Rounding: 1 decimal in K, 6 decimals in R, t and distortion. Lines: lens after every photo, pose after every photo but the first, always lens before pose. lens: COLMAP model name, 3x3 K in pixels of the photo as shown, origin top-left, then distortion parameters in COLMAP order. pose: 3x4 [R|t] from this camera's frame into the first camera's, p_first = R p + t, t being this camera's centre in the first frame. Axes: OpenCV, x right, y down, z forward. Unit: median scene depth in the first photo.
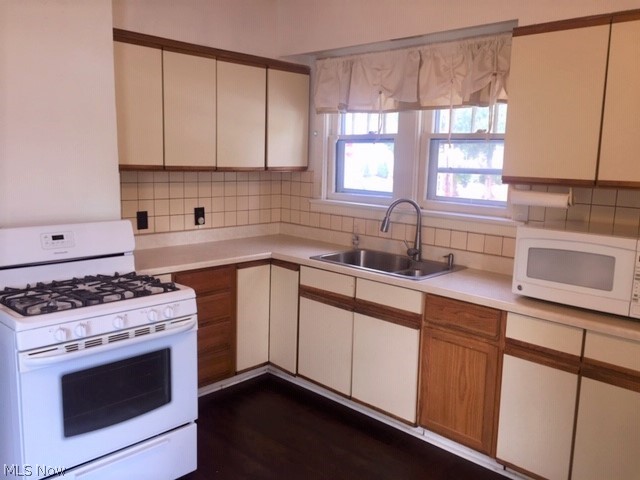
lens RADIAL K [[544.2, 0, 321.7], [0, 544.2, 240.4], [0, 0, 1]] dist [0.051625, -0.033788]
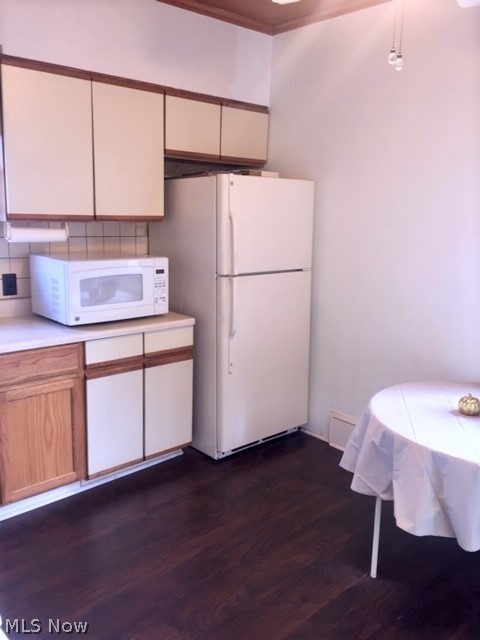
lens RADIAL K [[544.2, 0, 242.0], [0, 544.2, 319.1], [0, 0, 1]] dist [0.051625, -0.033788]
pose [[0.075435, -0.225430, 0.971335, -0.662447], [0.134085, 0.967556, 0.214140, -0.100025], [-0.988095, 0.114088, 0.103214, 0.570619]]
